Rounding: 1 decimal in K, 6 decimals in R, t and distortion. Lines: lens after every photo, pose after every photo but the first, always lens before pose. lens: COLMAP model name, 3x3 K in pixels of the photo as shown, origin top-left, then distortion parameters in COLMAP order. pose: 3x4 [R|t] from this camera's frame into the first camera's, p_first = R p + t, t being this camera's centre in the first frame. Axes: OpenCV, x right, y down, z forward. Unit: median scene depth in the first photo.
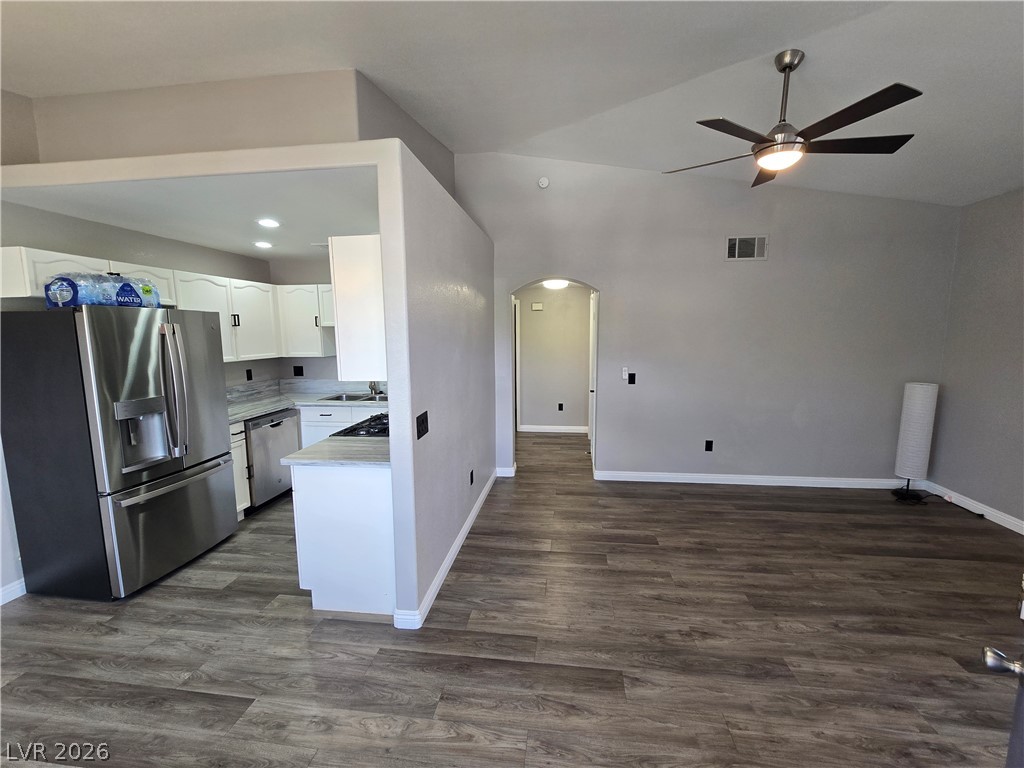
lens RADIAL K [[420.6, 0, 516.9], [0, 420.6, 384.0], [0, 0, 1]] dist [-0.001870, -0.000031]
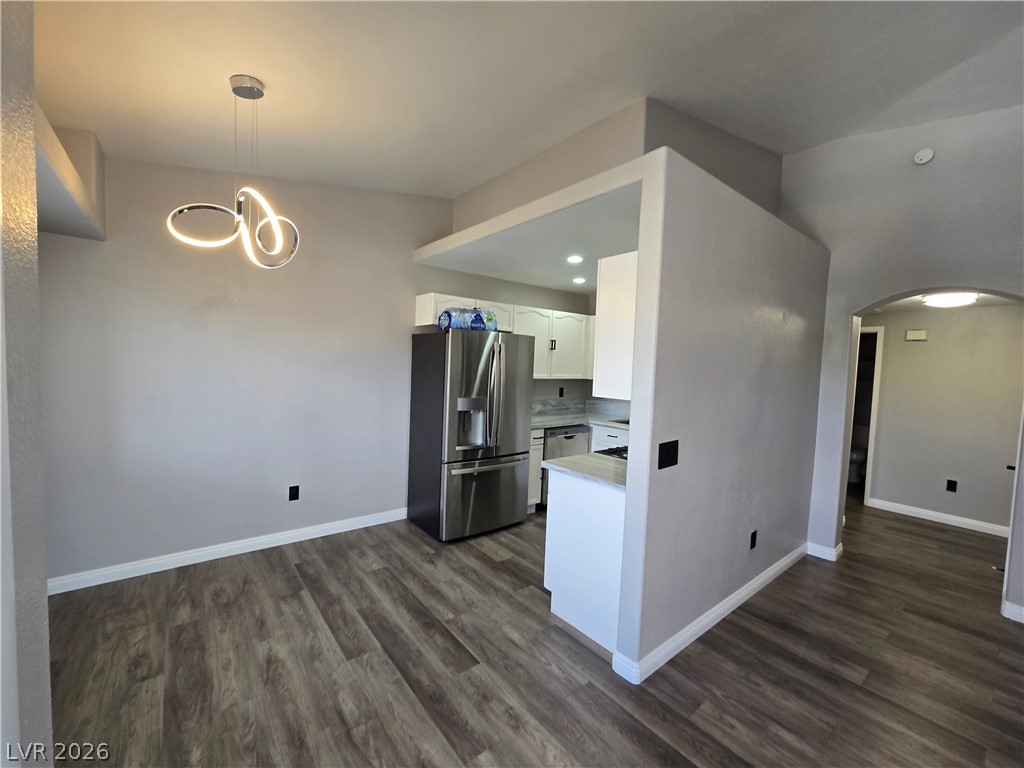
lens RADIAL K [[420.6, 0, 516.9], [0, 420.6, 384.0], [0, 0, 1]] dist [-0.001870, -0.000031]
pose [[0.724428, 0.071282, -0.685655, 0.126609], [-0.129710, 0.990968, -0.034022, 0.018903], [0.677037, 0.113583, 0.727131, 0.107912]]
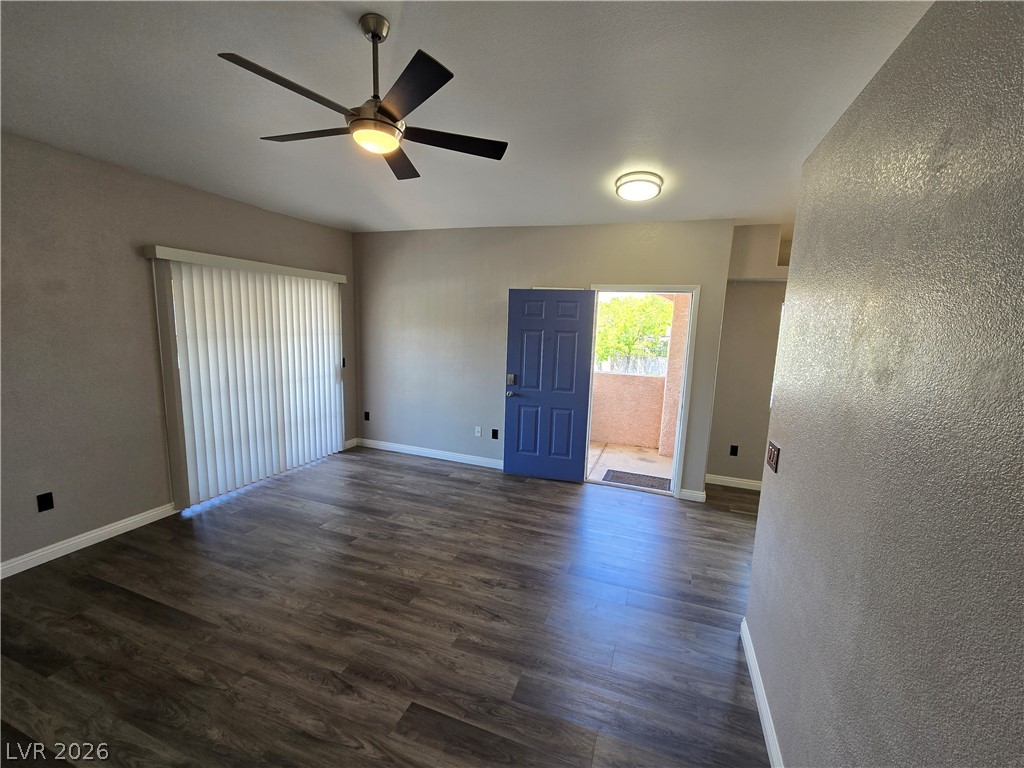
lens RADIAL K [[420.6, 0, 516.9], [0, 420.6, 384.0], [0, 0, 1]] dist [-0.001870, -0.000031]
pose [[-0.975988, -0.062221, 0.208746, 0.116654], [-0.004462, 0.963843, 0.266432, -0.256773], [-0.217776, 0.259103, -0.940978, 1.709864]]
